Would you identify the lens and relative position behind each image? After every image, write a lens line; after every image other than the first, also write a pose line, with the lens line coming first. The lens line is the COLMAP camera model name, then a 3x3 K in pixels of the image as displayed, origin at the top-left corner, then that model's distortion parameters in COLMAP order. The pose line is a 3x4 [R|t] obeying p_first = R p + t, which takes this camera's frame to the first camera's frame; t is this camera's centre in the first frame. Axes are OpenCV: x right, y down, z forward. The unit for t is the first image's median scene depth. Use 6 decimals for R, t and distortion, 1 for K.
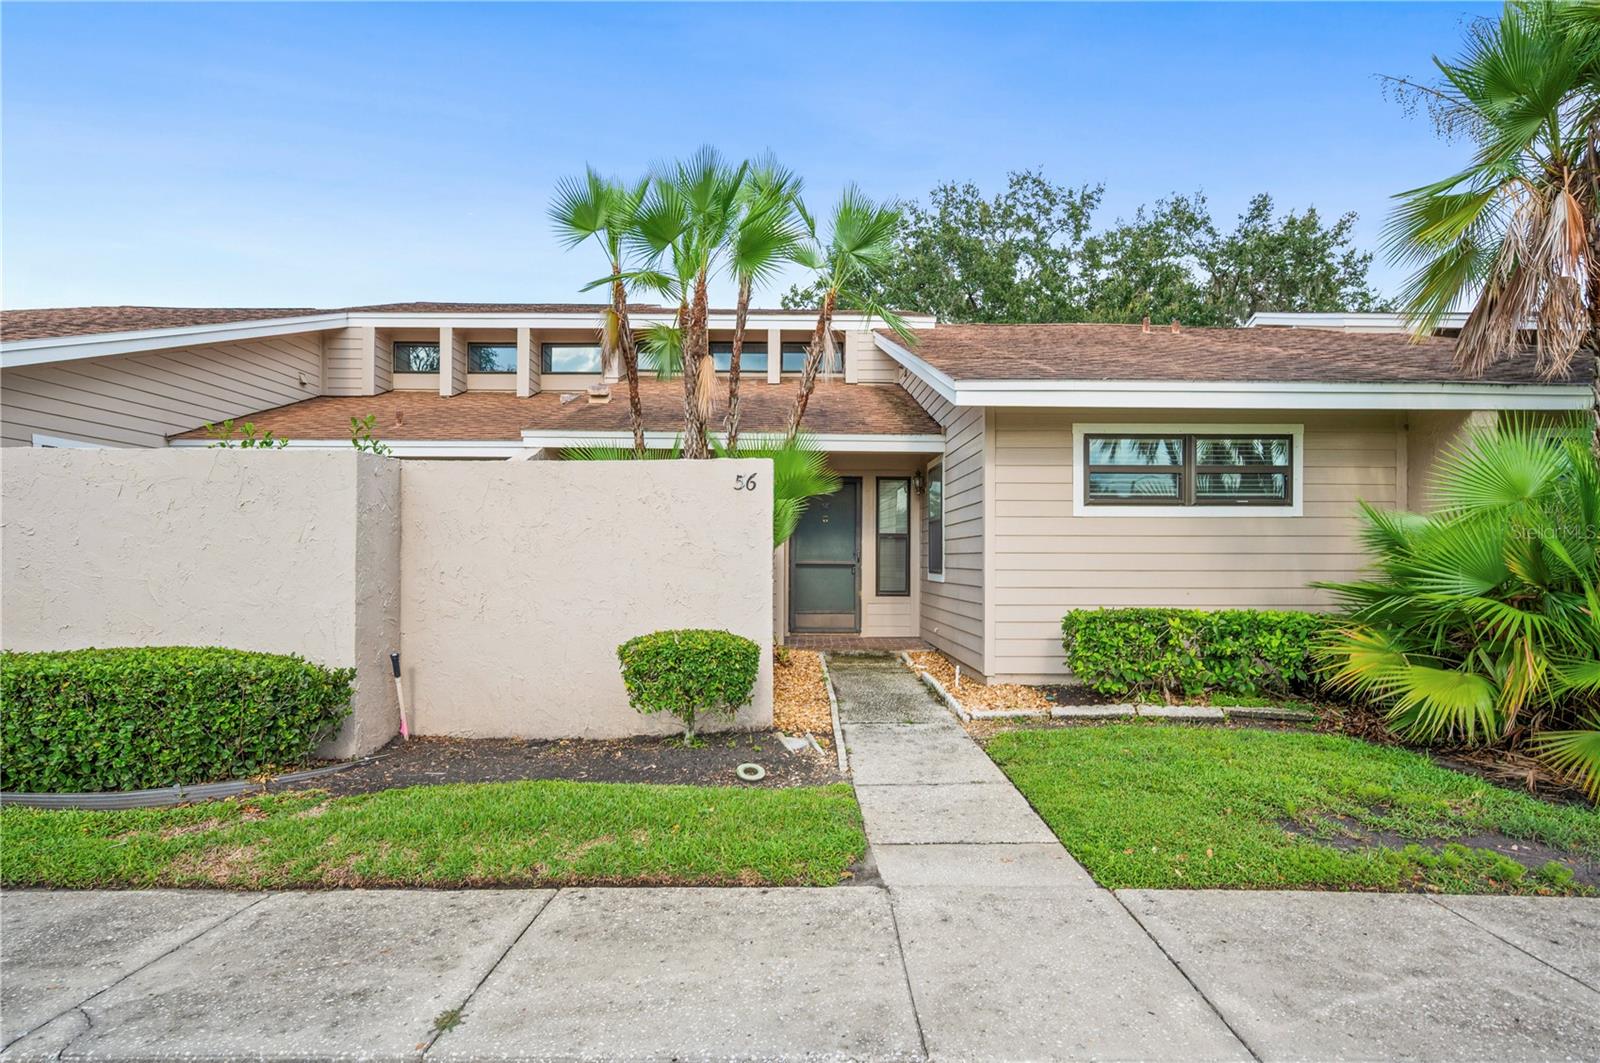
lens RADIAL K [[844.3, 0, 799.9], [0, 844.3, 532.5], [0, 0, 1]] dist [-0.001148, -0.001944]
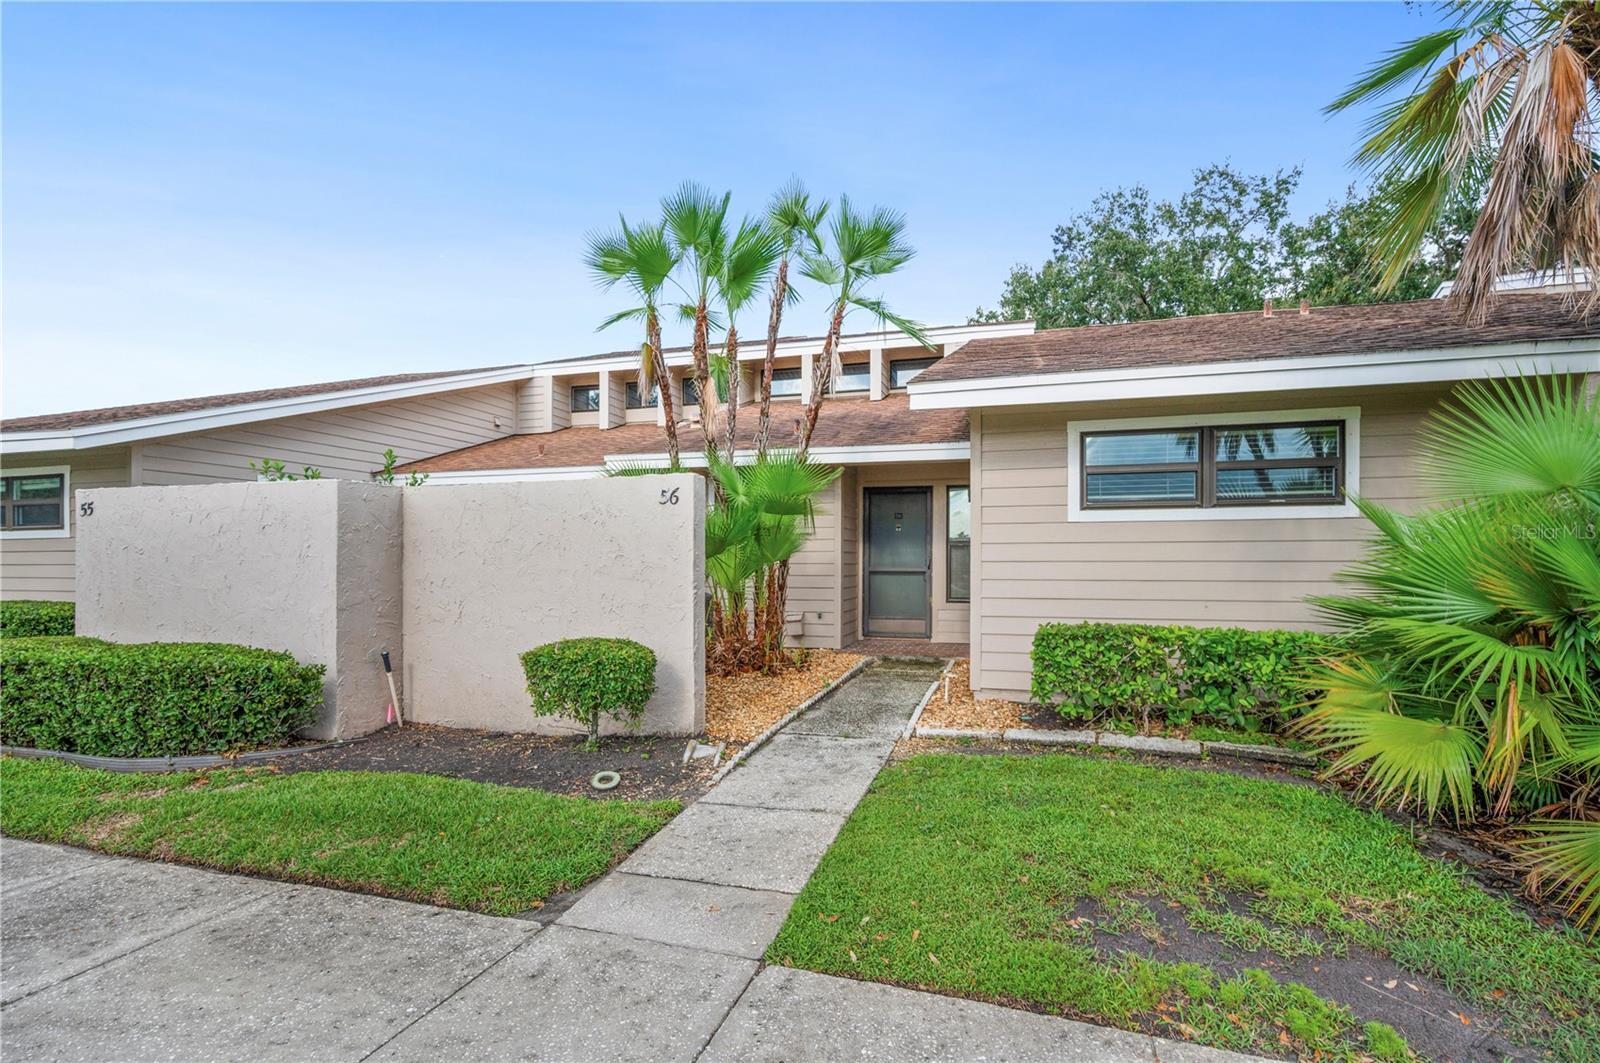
lens RADIAL K [[750.8, 0, 797.3], [0, 750.8, 543.0], [0, 0, 1]] dist [0.001156, 0.000121]
pose [[0.956664, -0.011572, -0.290964, 0.334964], [0.013131, 0.999908, 0.003404, -0.003680], [0.290898, -0.007077, 0.956728, 0.151415]]
